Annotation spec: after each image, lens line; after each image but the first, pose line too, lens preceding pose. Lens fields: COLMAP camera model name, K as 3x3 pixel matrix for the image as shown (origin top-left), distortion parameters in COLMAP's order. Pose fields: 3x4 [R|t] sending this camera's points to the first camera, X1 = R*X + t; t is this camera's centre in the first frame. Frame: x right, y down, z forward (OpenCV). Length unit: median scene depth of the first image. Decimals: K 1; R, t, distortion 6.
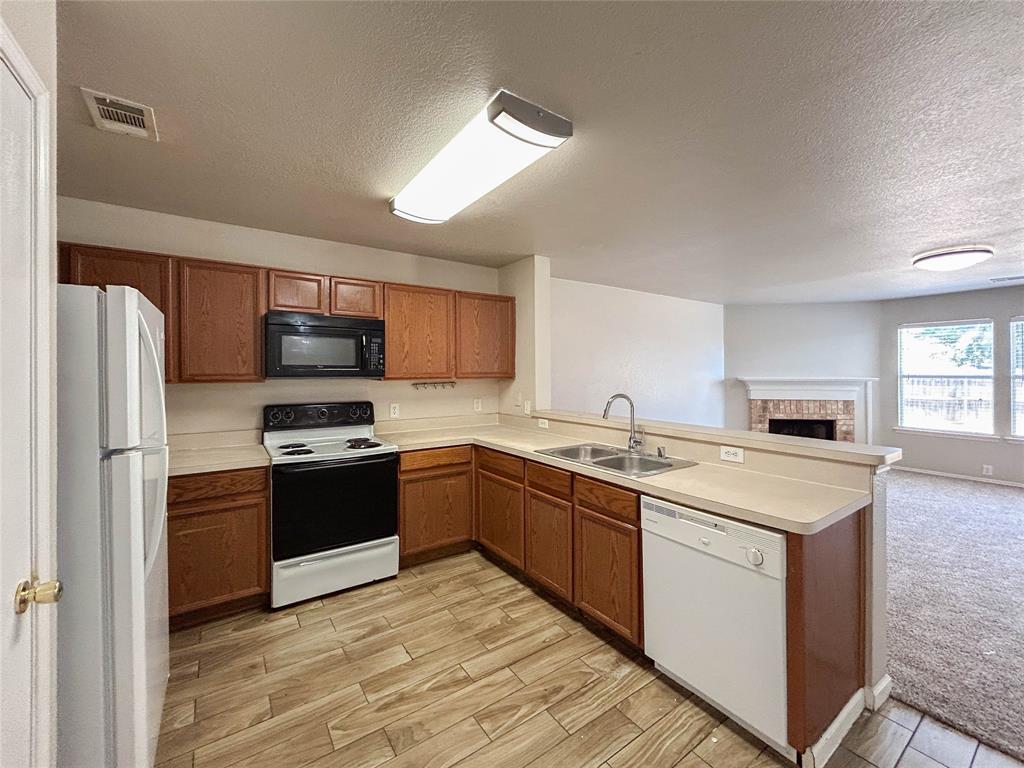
lens RADIAL K [[419.0, 0, 514.2], [0, 419.0, 376.3], [0, 0, 1]] dist [0.006960, -0.000786]
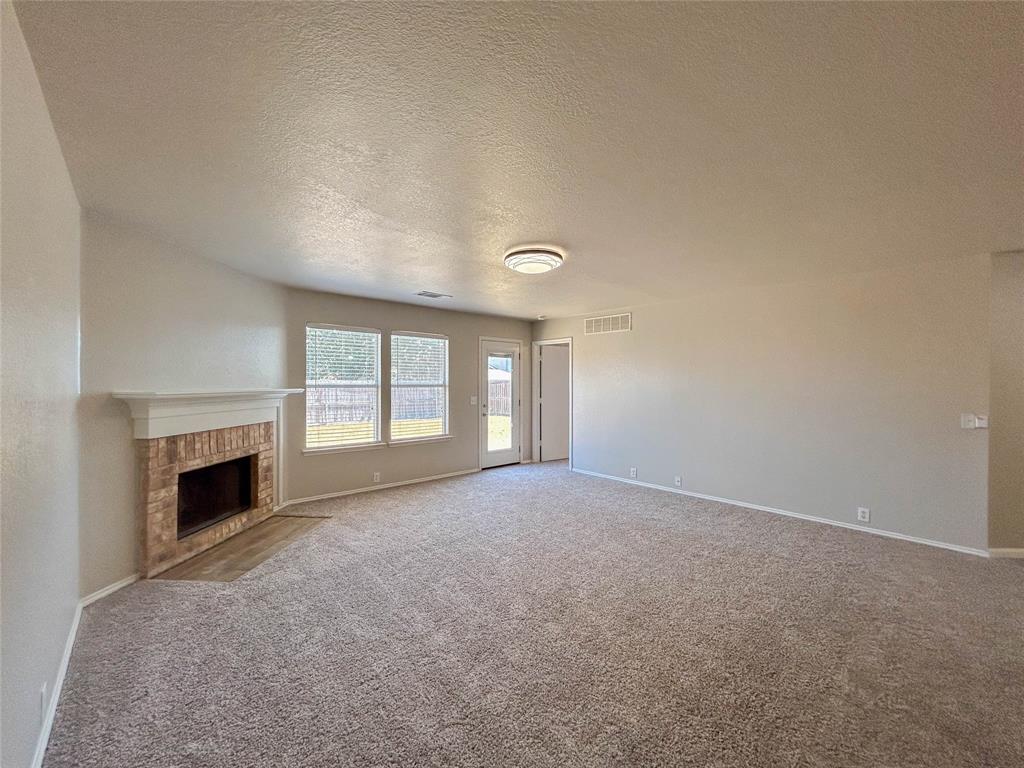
lens RADIAL K [[419.0, 0, 518.8], [0, 419.0, 382.2], [0, 0, 1]] dist [0.006960, -0.000786]
pose [[-0.136051, 0.000722, 0.990702, 0.062639], [0.005026, 0.999987, -0.000038, -0.004571], [-0.990689, 0.004974, -0.136053, 0.688394]]
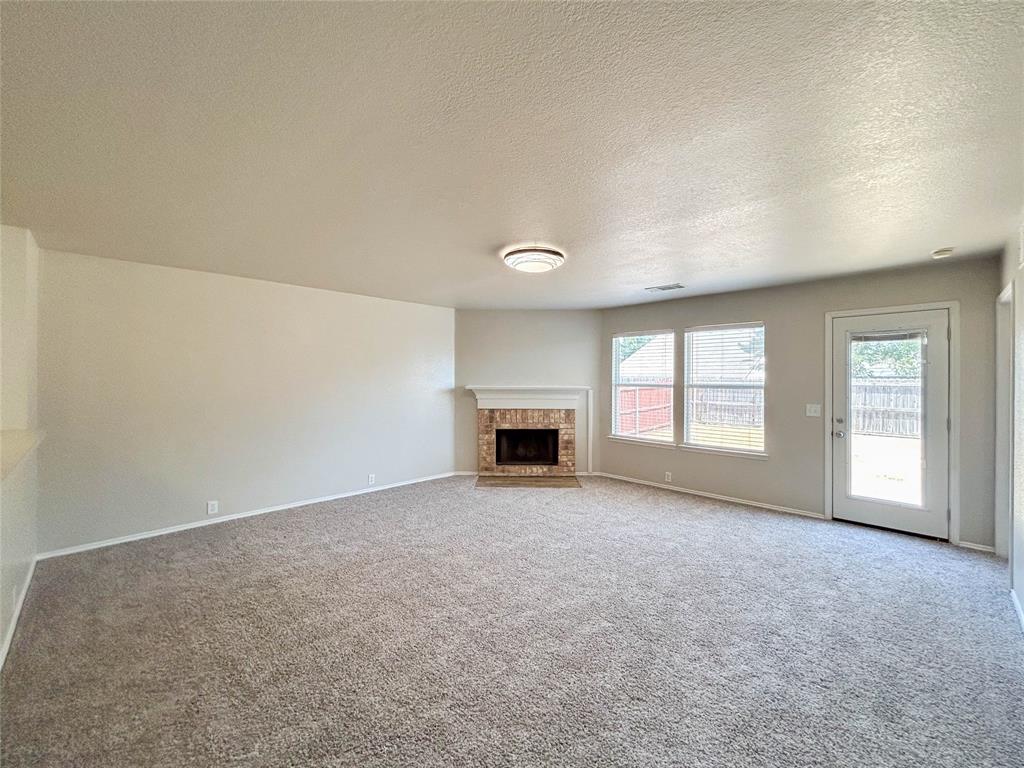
lens RADIAL K [[419.0, 0, 517.4], [0, 419.0, 371.4], [0, 0, 1]] dist [0.006960, -0.000786]
pose [[0.983113, 0.008721, 0.182790, 0.492546], [-0.003631, 0.999597, -0.028161, -0.003113], [-0.182962, 0.027022, 0.982748, 0.054068]]
